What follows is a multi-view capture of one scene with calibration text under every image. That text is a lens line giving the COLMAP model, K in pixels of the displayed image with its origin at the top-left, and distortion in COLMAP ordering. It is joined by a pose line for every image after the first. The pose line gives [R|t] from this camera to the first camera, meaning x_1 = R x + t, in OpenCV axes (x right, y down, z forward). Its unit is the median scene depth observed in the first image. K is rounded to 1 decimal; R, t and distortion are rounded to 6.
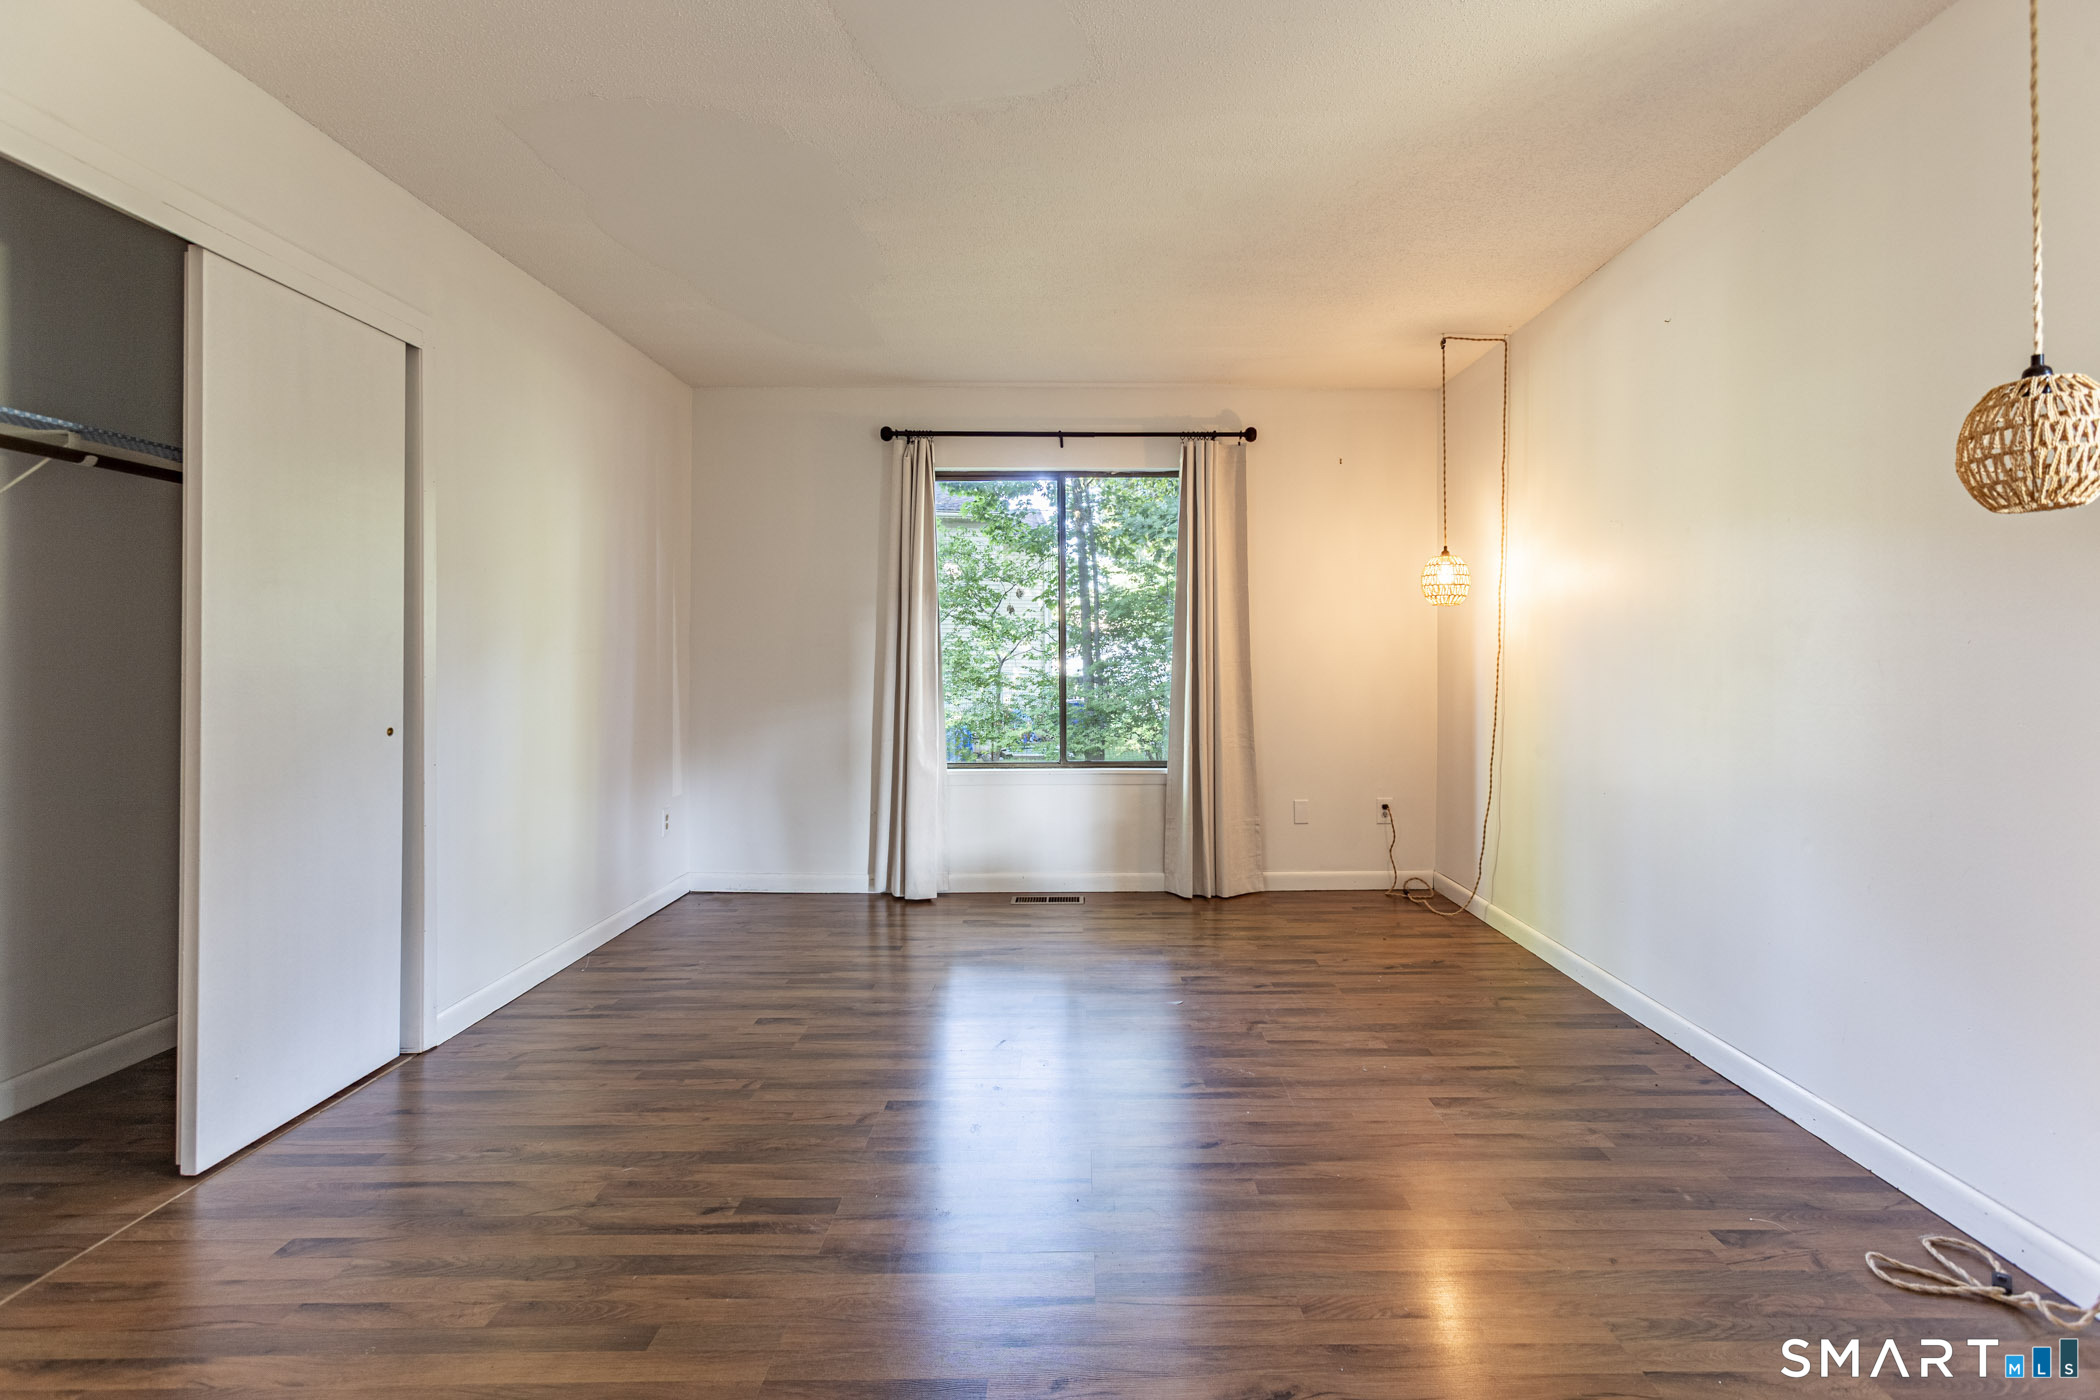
lens RADIAL K [[966.2, 0, 1050.7], [0, 966.2, 634.4], [0, 0, 1]] dist [-0.009316, 0.009926]
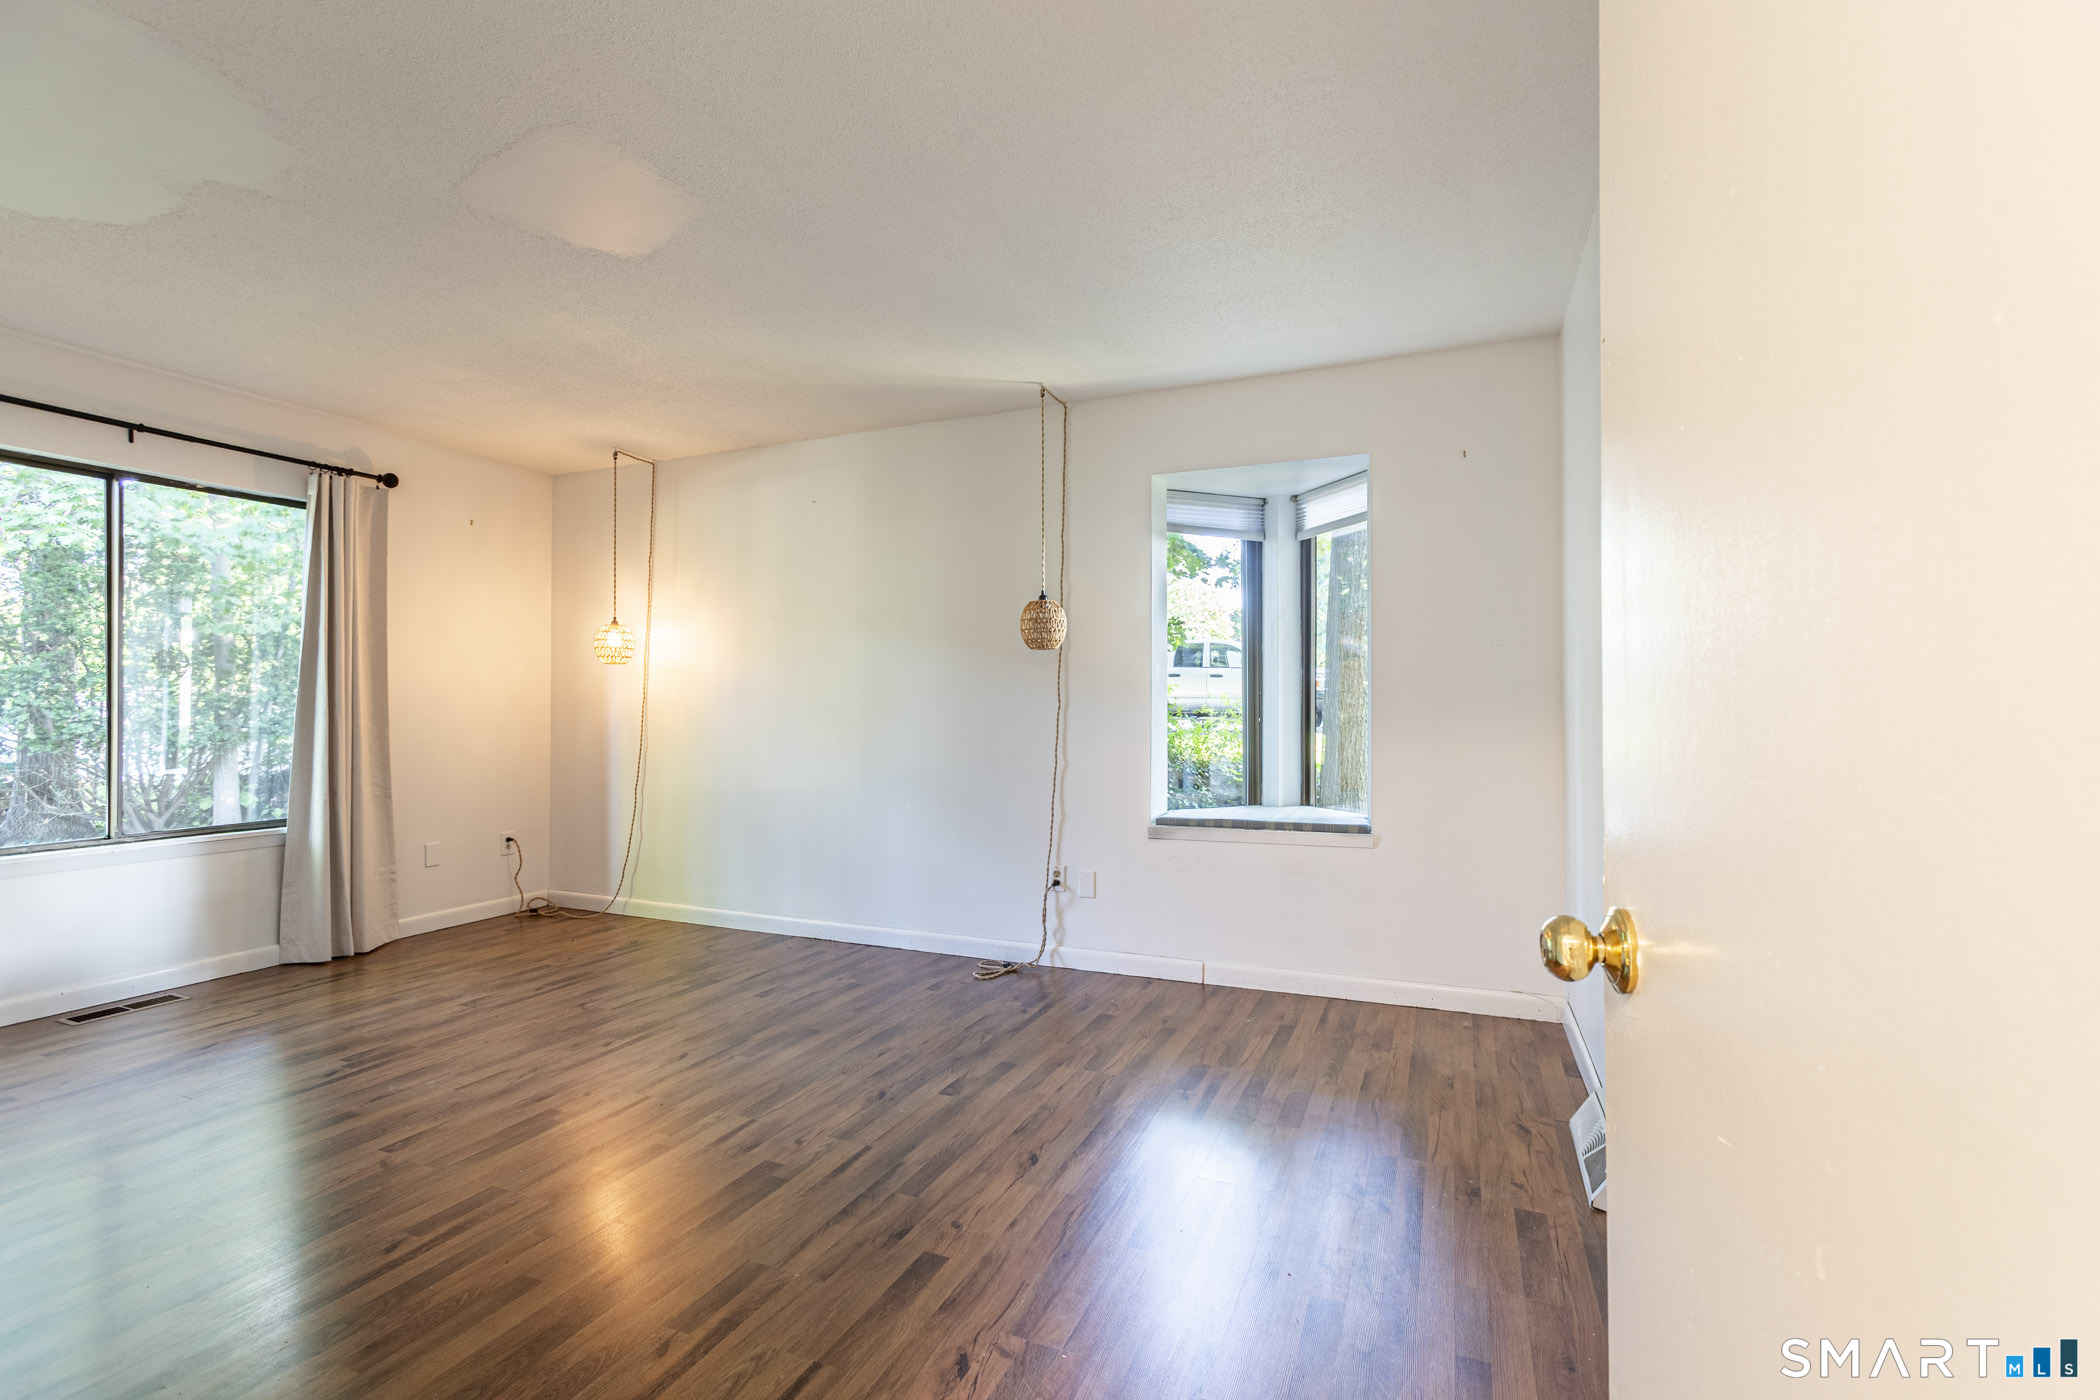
lens RADIAL K [[966.2, 0, 1050.7], [0, 966.2, 634.4], [0, 0, 1]] dist [-0.009316, 0.009926]
pose [[0.397577, 0.069811, 0.914909, -0.709905], [-0.024398, 0.997553, -0.065515, -0.000901], [-0.917244, 0.003726, 0.398307, -0.034728]]
